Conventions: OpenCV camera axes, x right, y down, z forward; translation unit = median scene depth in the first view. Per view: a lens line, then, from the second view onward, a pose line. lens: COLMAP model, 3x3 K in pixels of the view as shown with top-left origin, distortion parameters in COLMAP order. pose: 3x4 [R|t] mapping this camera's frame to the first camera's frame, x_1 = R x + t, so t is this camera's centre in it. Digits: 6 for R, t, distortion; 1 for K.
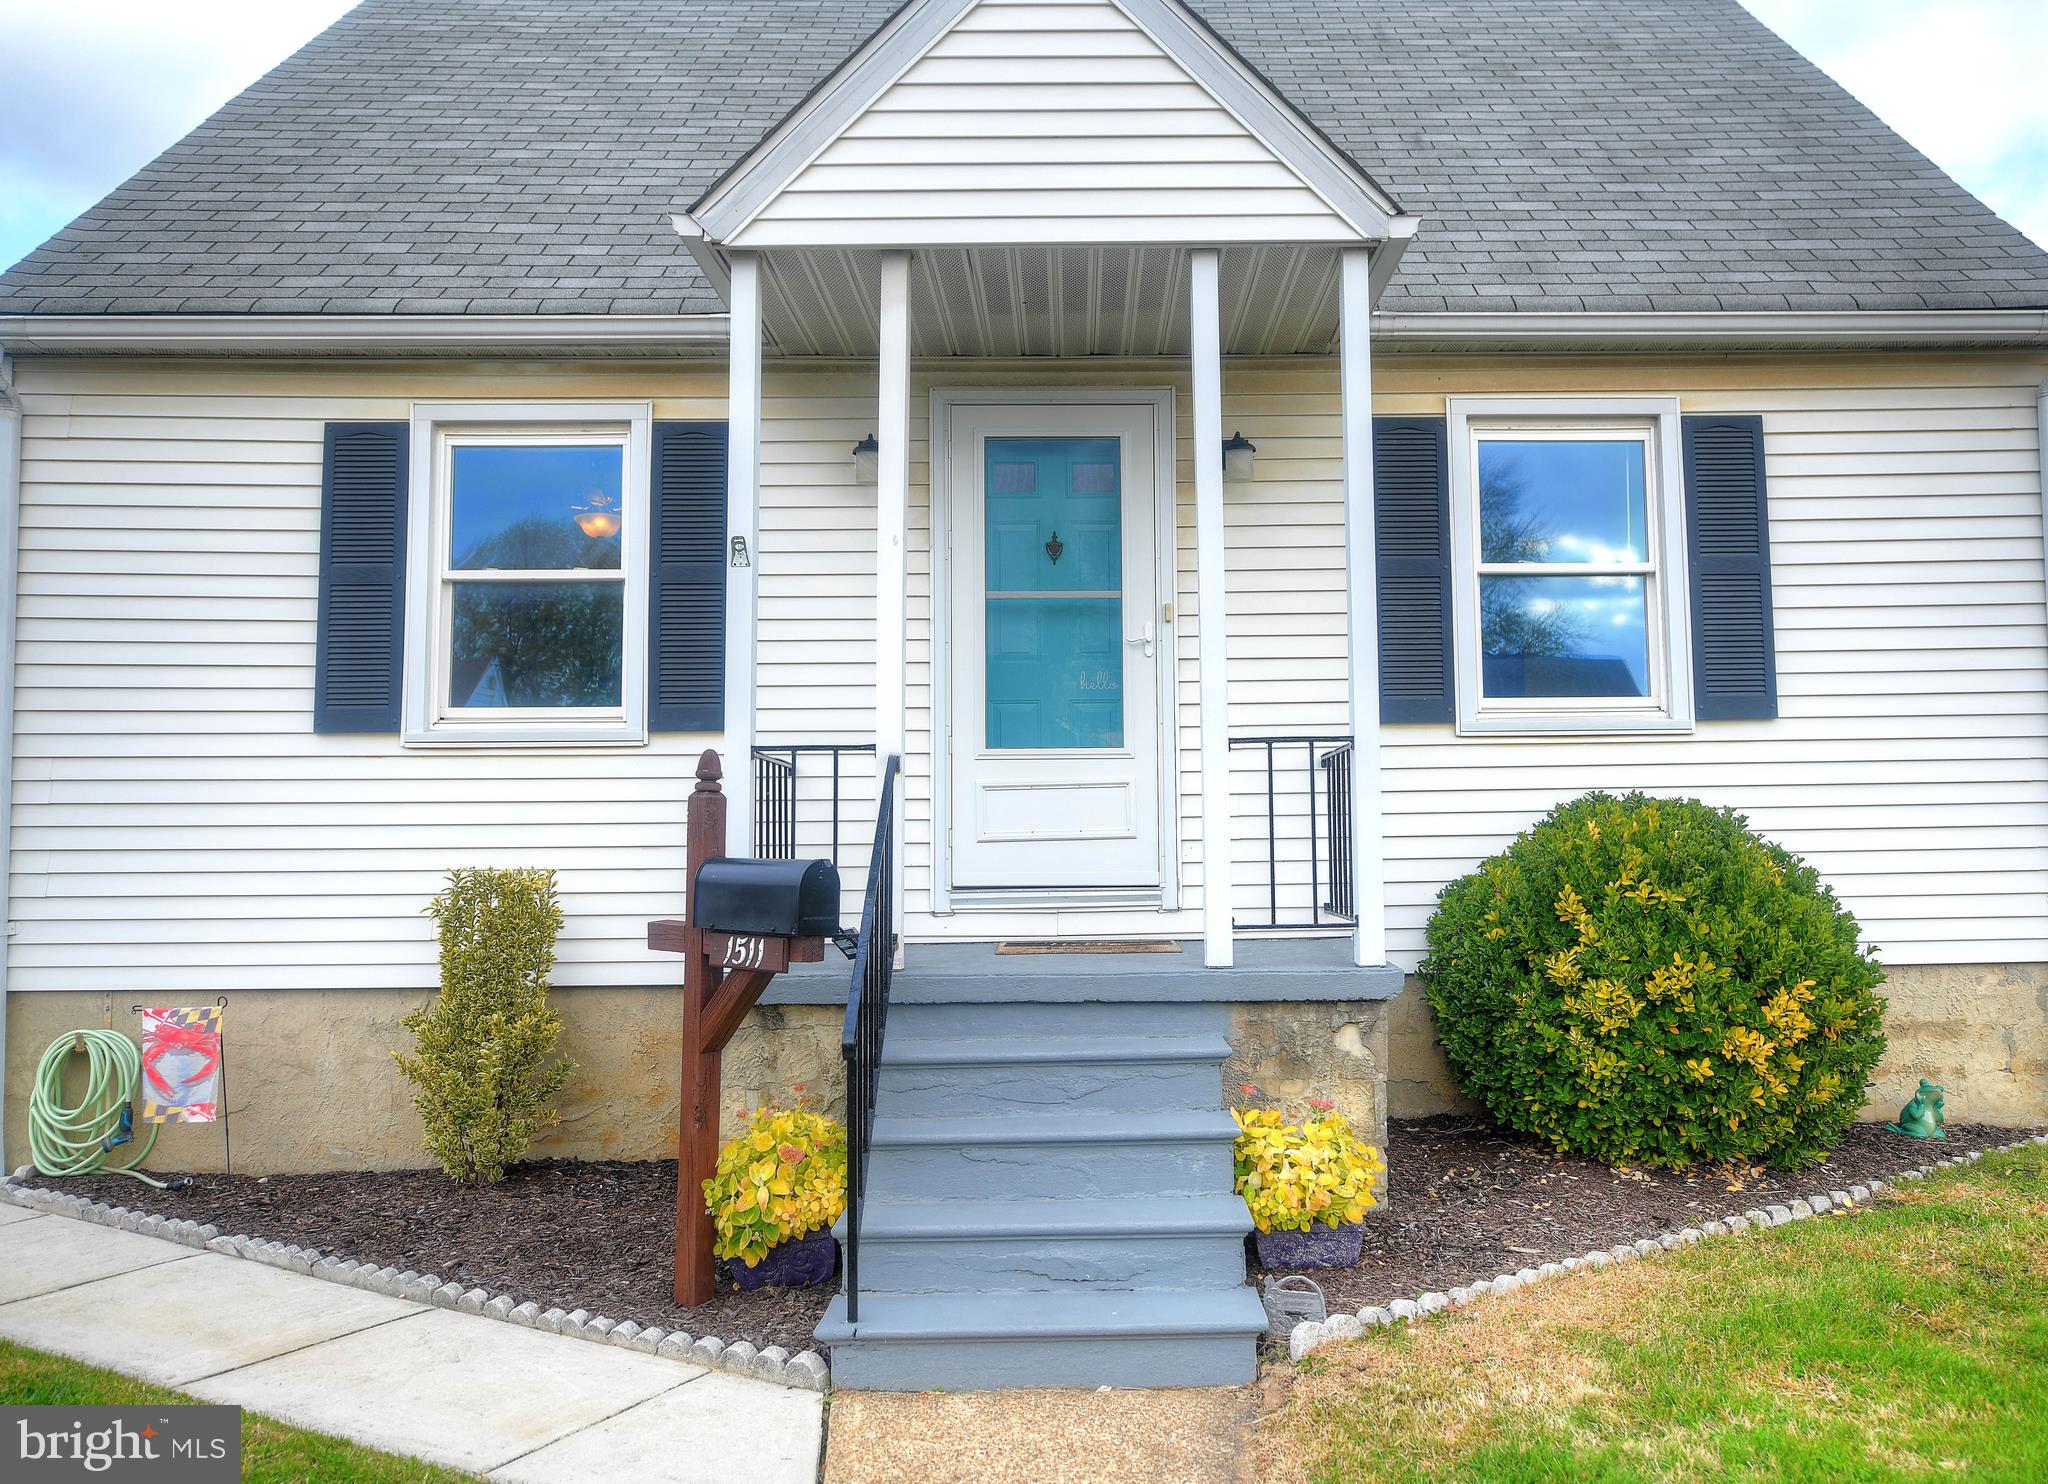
lens RADIAL K [[1520.6, 0, 1114.9], [0, 1520.6, 723.6], [0, 0, 1]] dist [0.000674, 0.000965]
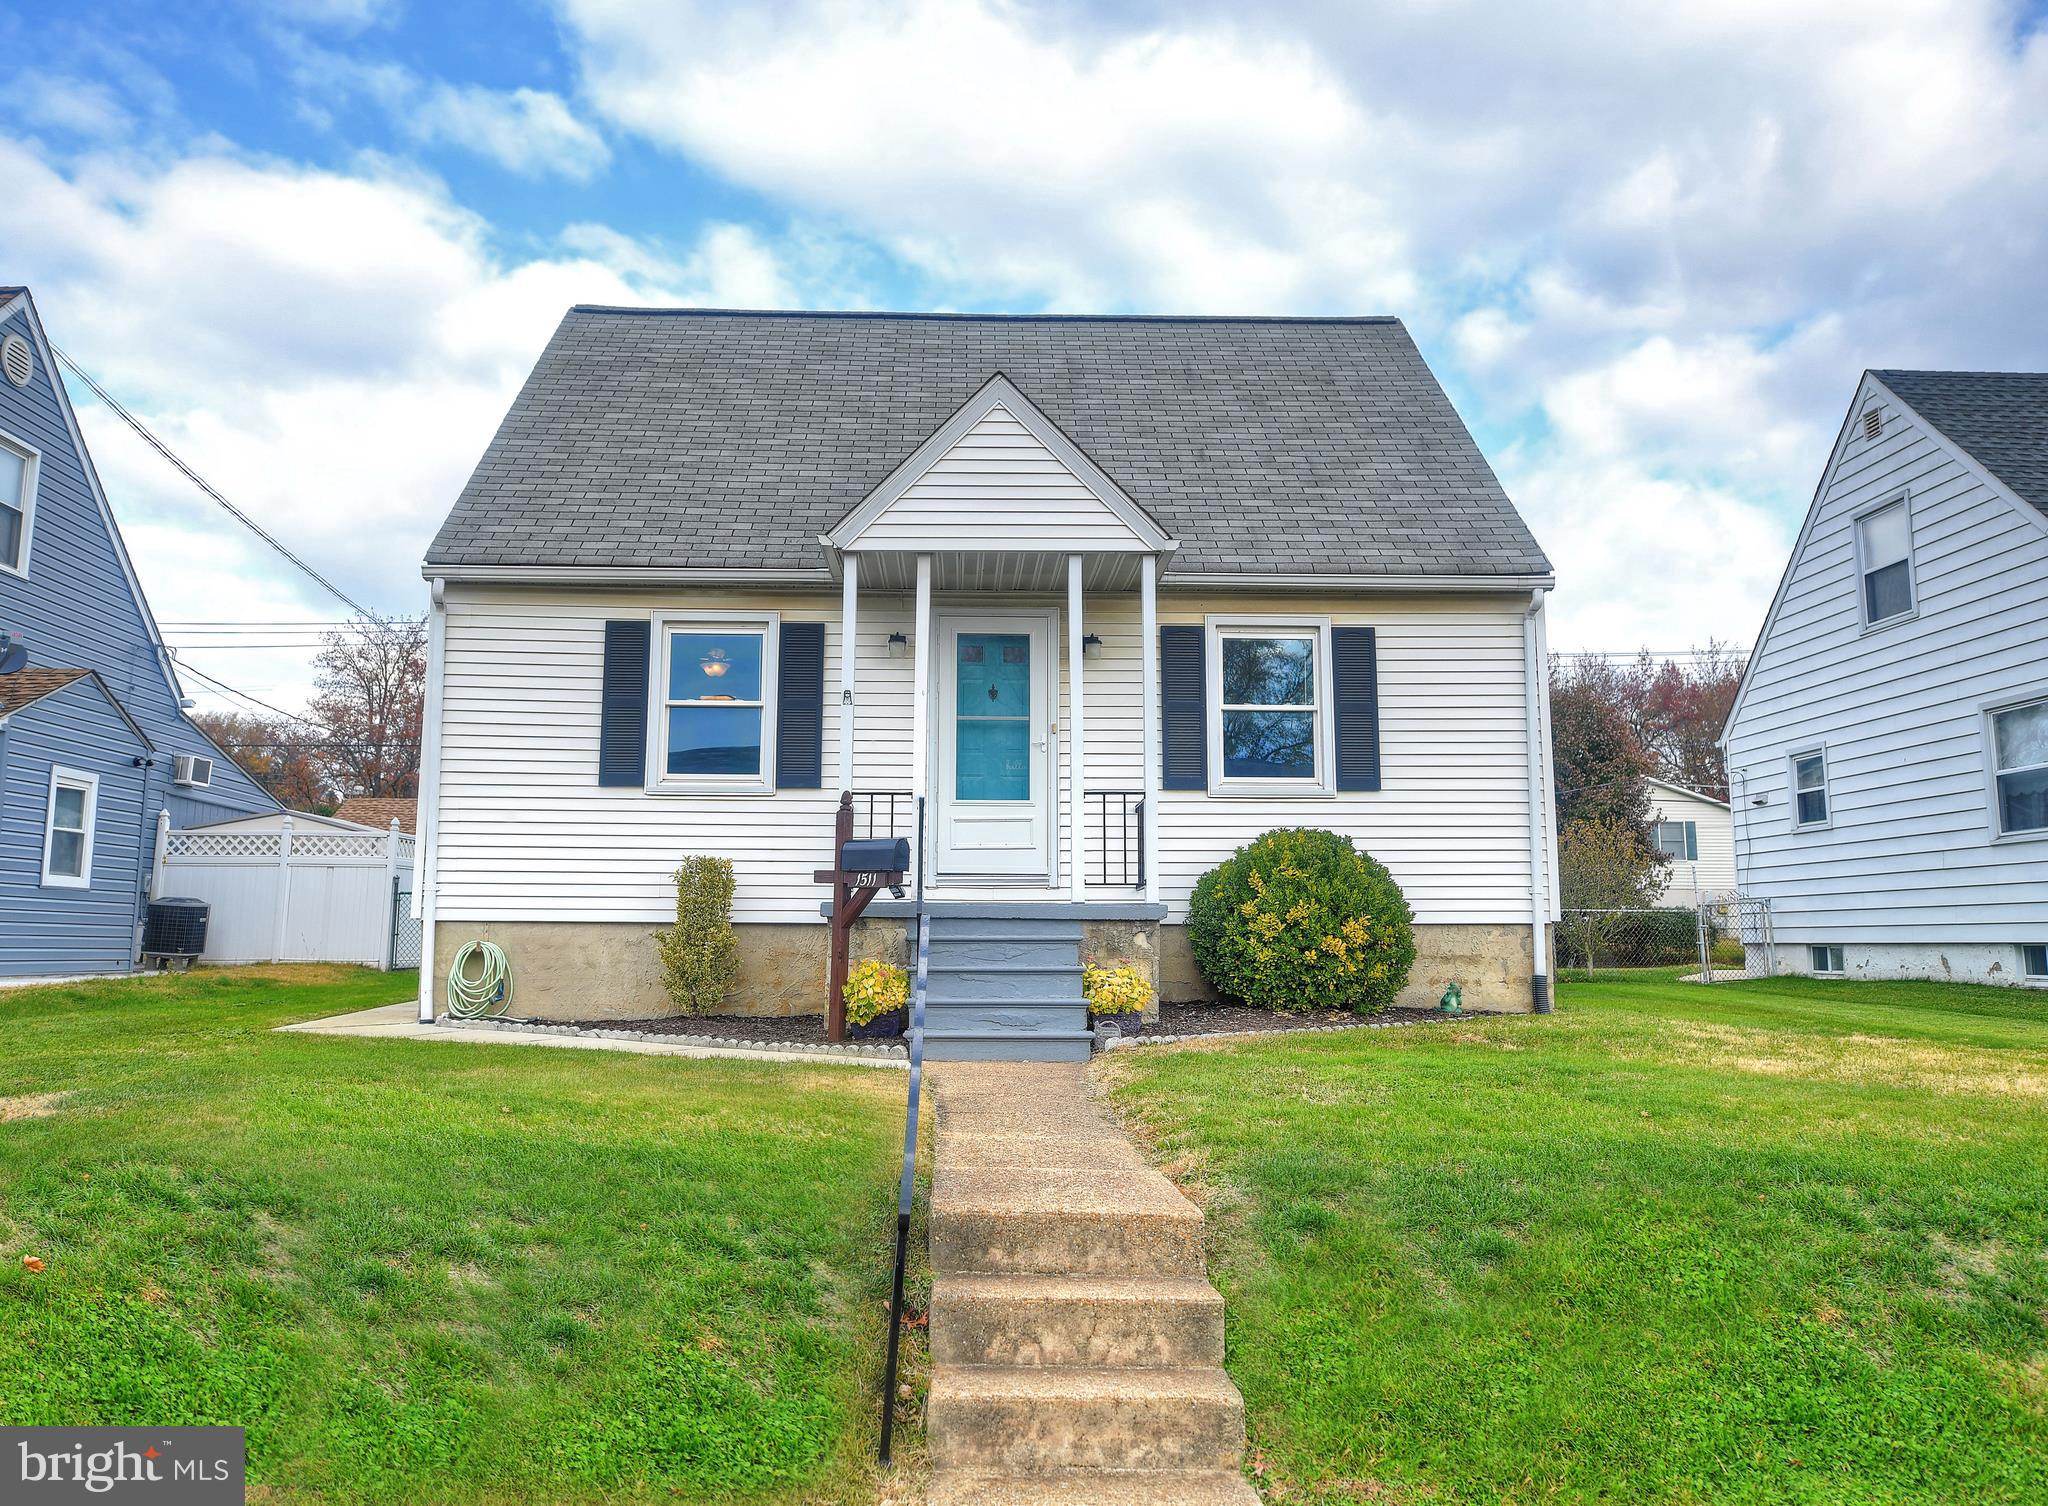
lens RADIAL K [[1457.9, 0, 1009.7], [0, 1457.9, 736.4], [0, 0, 1]] dist [0.010098, 0.000361]
pose [[0.999820, 0.015282, 0.011273, -0.042005], [-0.014632, 0.998346, -0.055605, 0.039041], [-0.012104, 0.055430, 0.998389, -0.831976]]
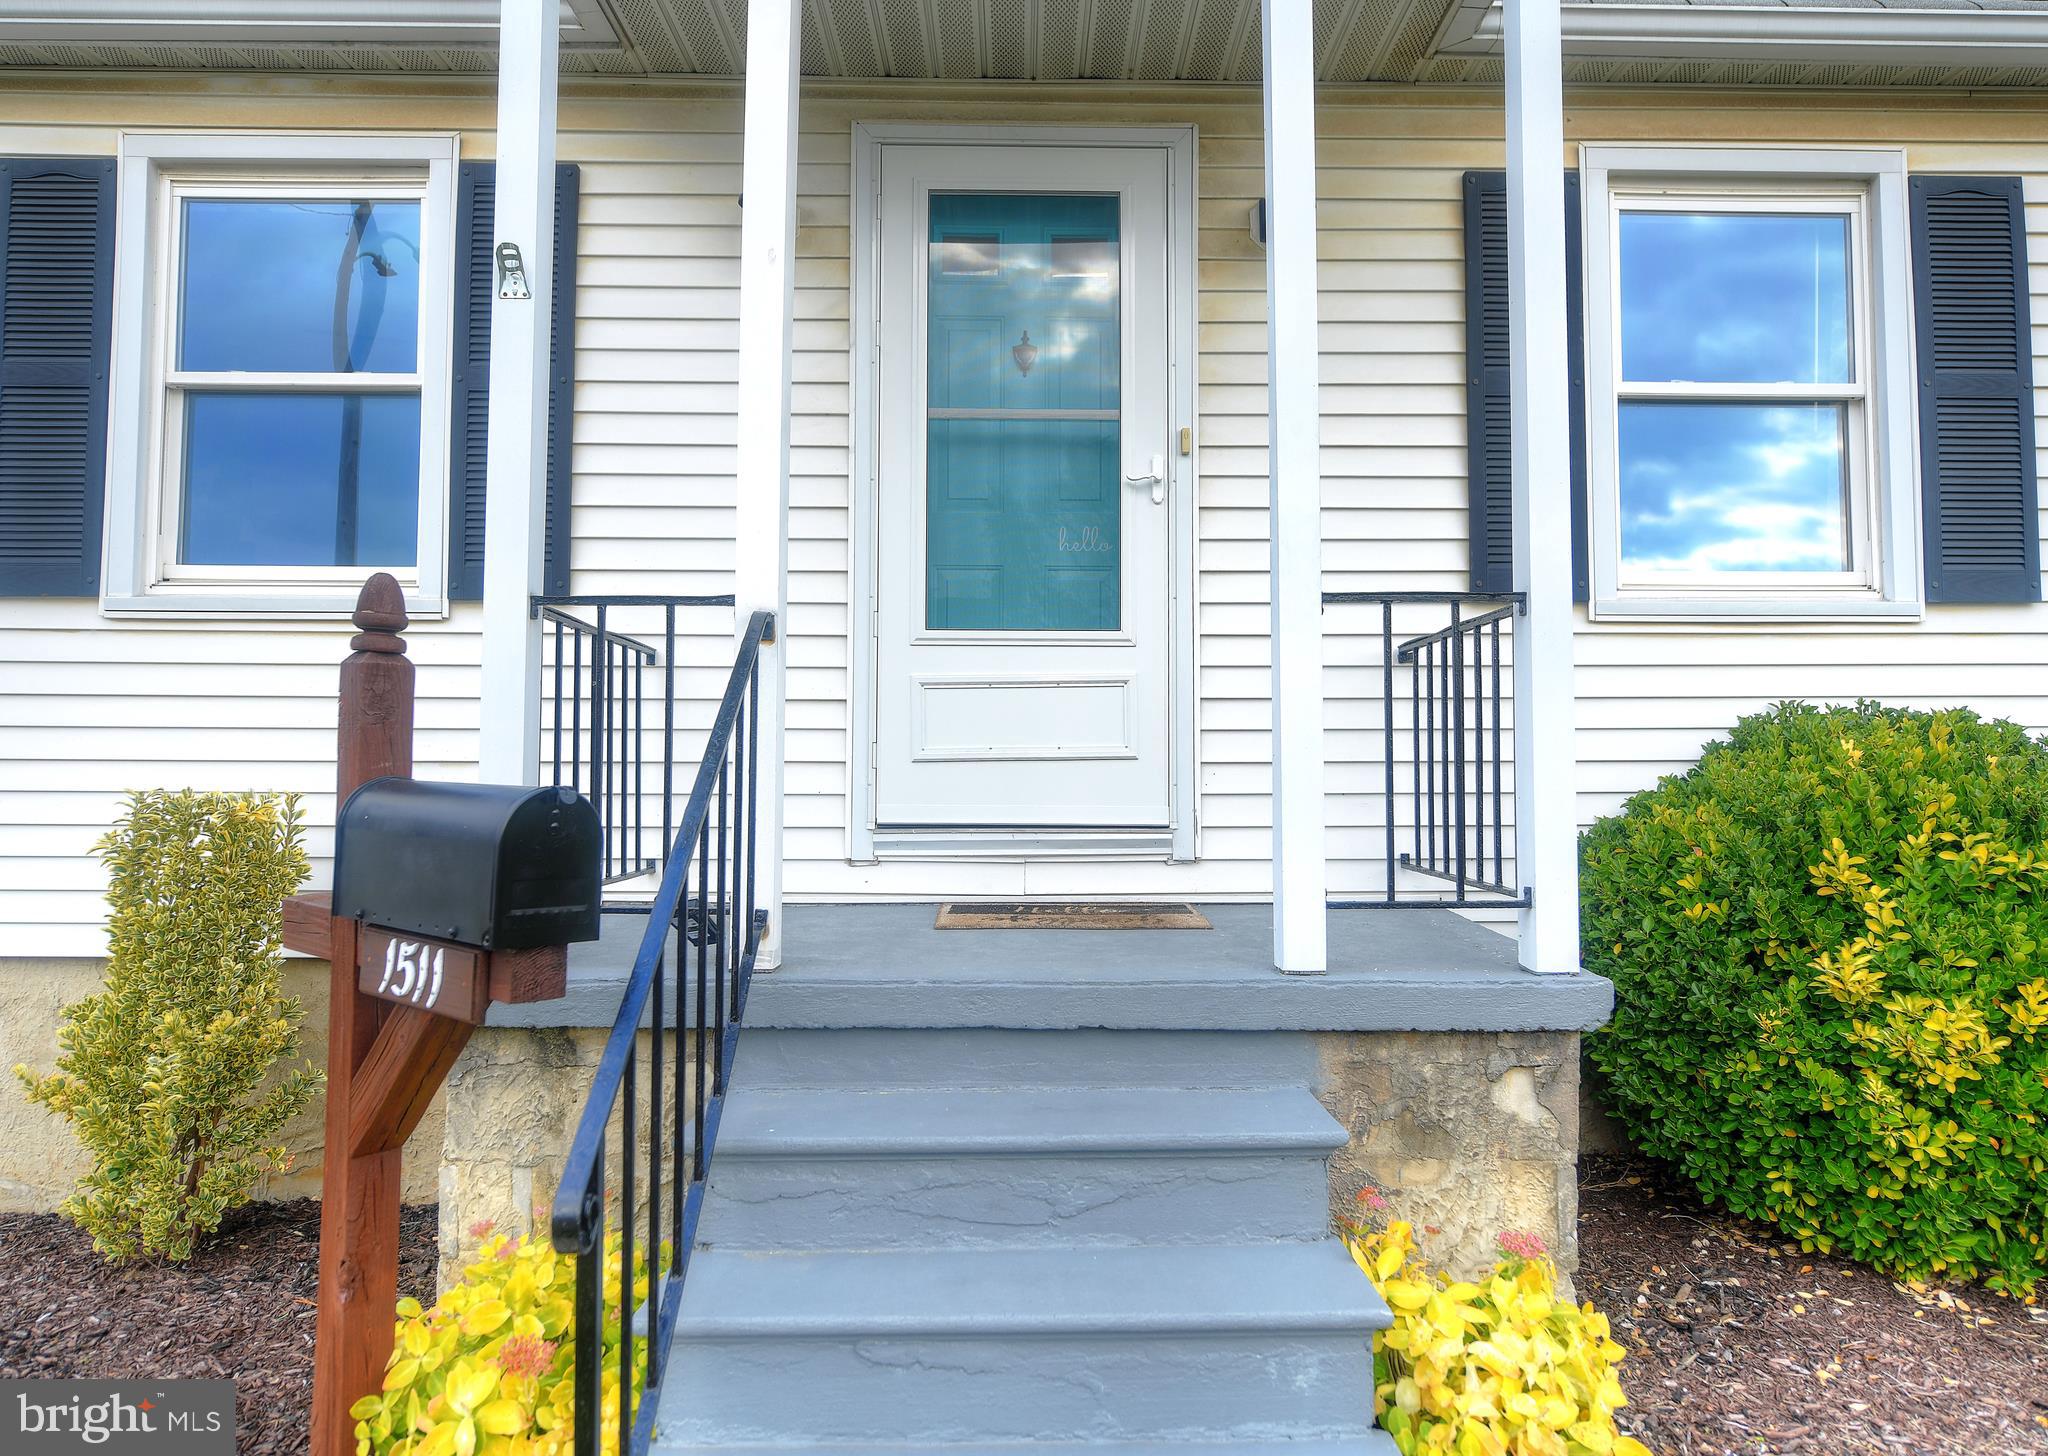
lens RADIAL K [[1291.9, 0, 1039.2], [0, 1291.9, 716.3], [0, 0, 1]] dist [-0.008954, 0.000541]
pose [[0.999867, 0.012089, -0.010907, -0.026491], [-0.011678, 0.999249, 0.036955, 0.035424], [0.011346, -0.036823, 0.999257, 0.419684]]
